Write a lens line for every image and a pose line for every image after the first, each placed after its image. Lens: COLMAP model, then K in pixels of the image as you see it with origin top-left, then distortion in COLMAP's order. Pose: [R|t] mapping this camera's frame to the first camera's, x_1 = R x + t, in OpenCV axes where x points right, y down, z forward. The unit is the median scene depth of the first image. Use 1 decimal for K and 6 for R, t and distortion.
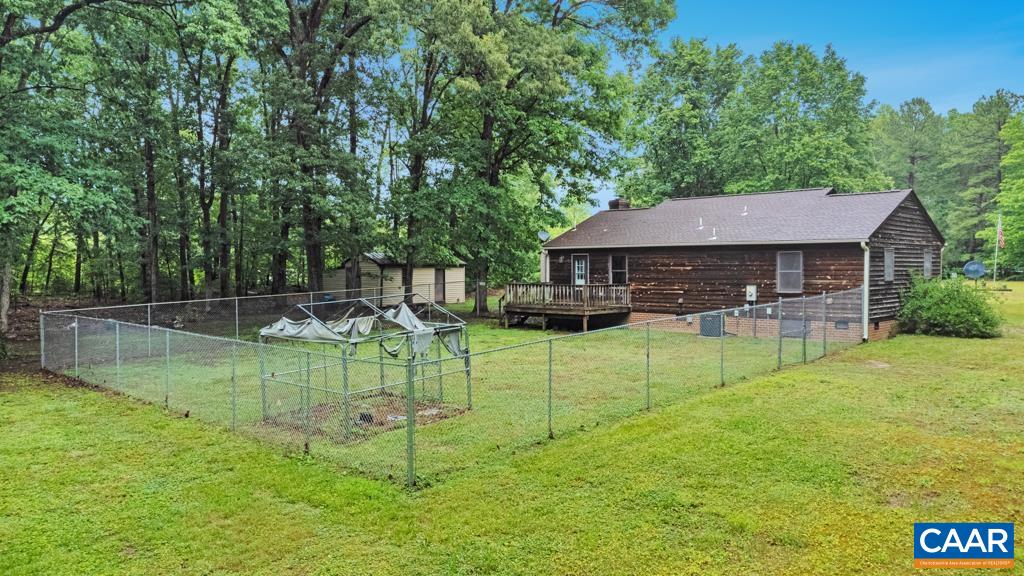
lens RADIAL K [[755.5, 0, 517.0], [0, 755.5, 284.6], [0, 0, 1]] dist [0.046027, 0.008660]
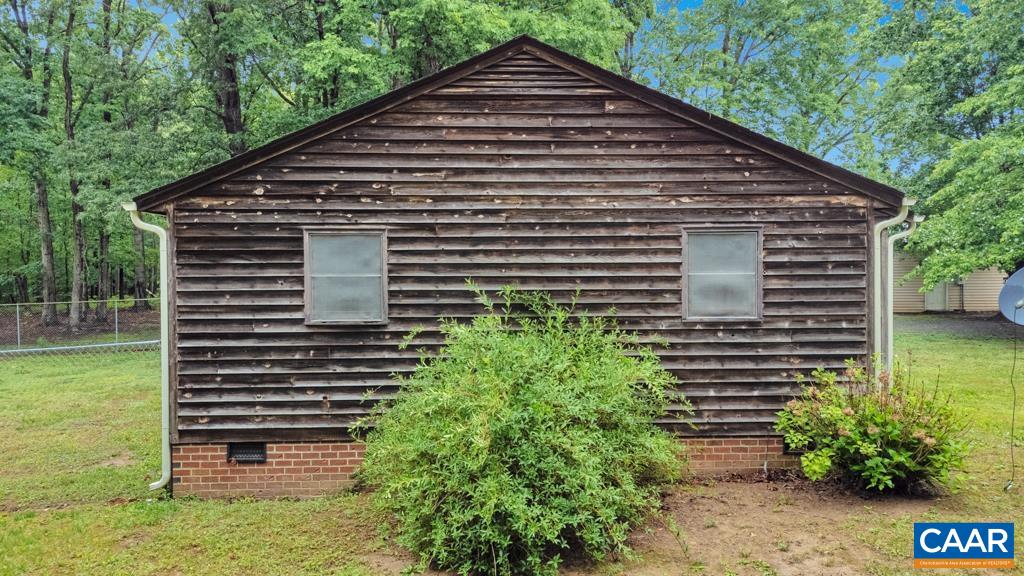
lens RADIAL K [[755.5, 0, 517.0], [0, 755.5, 284.6], [0, 0, 1]] dist [0.046027, 0.008660]
pose [[0.707463, 0.018583, -0.706506, 0.714369], [-0.014109, 0.999826, 0.012170, -0.025045], [0.706610, 0.001358, 0.707602, 0.751992]]
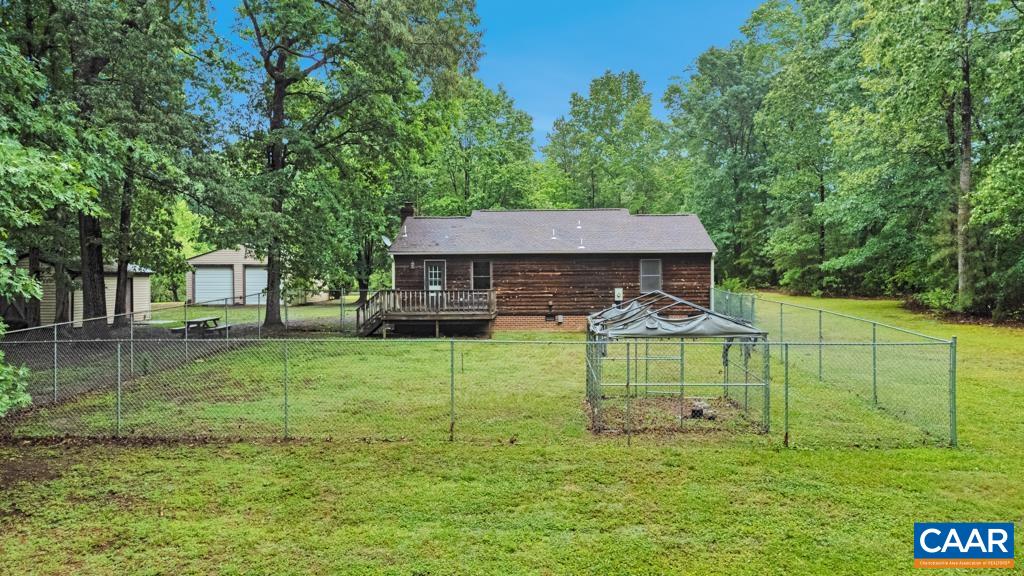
lens RADIAL K [[755.5, 0, 517.0], [0, 755.5, 284.6], [0, 0, 1]] dist [0.046027, 0.008660]
pose [[0.755996, -0.007183, 0.654537, -0.558189], [0.019934, 0.999729, -0.012053, 0.006885], [-0.654273, 0.022160, 0.755934, 0.206539]]
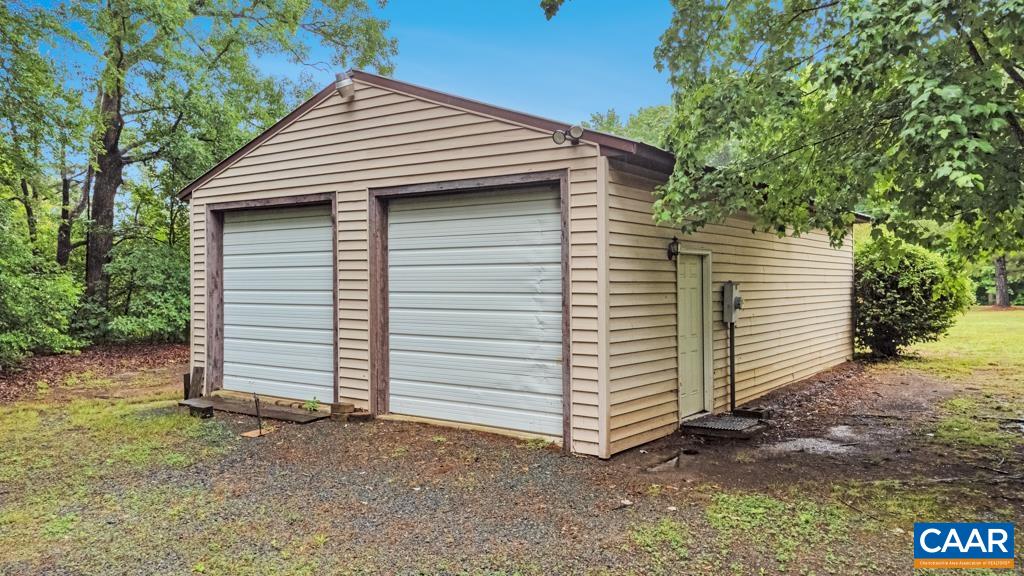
lens RADIAL K [[755.5, 0, 517.0], [0, 755.5, 284.6], [0, 0, 1]] dist [0.046027, 0.008660]
pose [[0.995885, -0.007148, 0.090339, 0.213858], [0.008815, 0.999798, -0.018067, -0.032483], [-0.090192, 0.018789, 0.995747, 1.777789]]
